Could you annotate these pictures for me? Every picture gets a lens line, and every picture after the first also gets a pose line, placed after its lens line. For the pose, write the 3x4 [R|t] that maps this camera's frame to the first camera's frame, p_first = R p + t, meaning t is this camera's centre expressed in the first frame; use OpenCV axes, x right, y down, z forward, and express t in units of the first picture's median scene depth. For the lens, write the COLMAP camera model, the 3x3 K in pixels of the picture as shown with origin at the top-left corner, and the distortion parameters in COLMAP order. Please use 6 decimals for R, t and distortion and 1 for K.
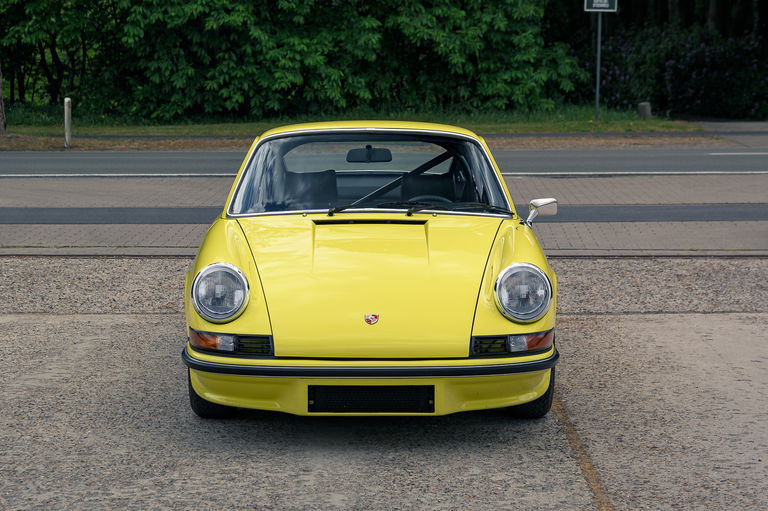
lens RADIAL K [[1511.2, 0, 384.0], [0, 1511.2, 255.5], [0, 0, 1]] dist [0.061499, 0.149653]
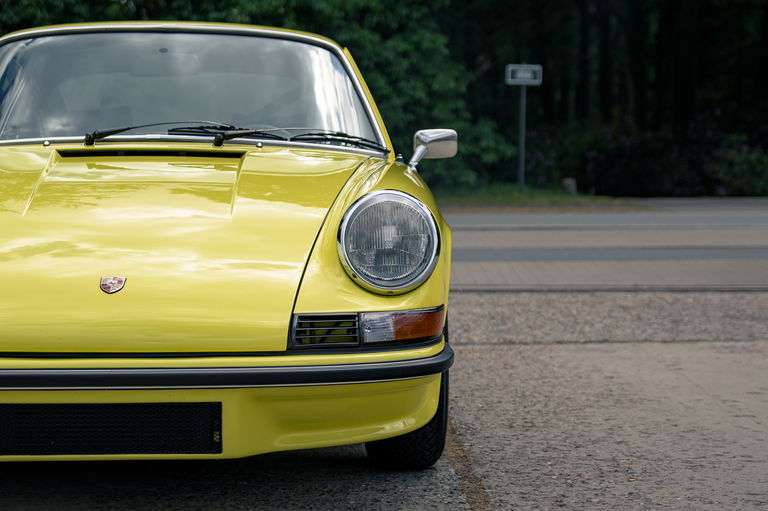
lens RADIAL K [[1671.7, 0, 384.0], [0, 1671.7, 255.5], [0, 0, 1]] dist [0.142314, 0.196442]
pose [[0.998340, 0.001253, 0.057587, 0.044677], [0.000876, 0.999317, -0.036938, 0.043615], [-0.057594, 0.036928, 0.997657, 0.310977]]
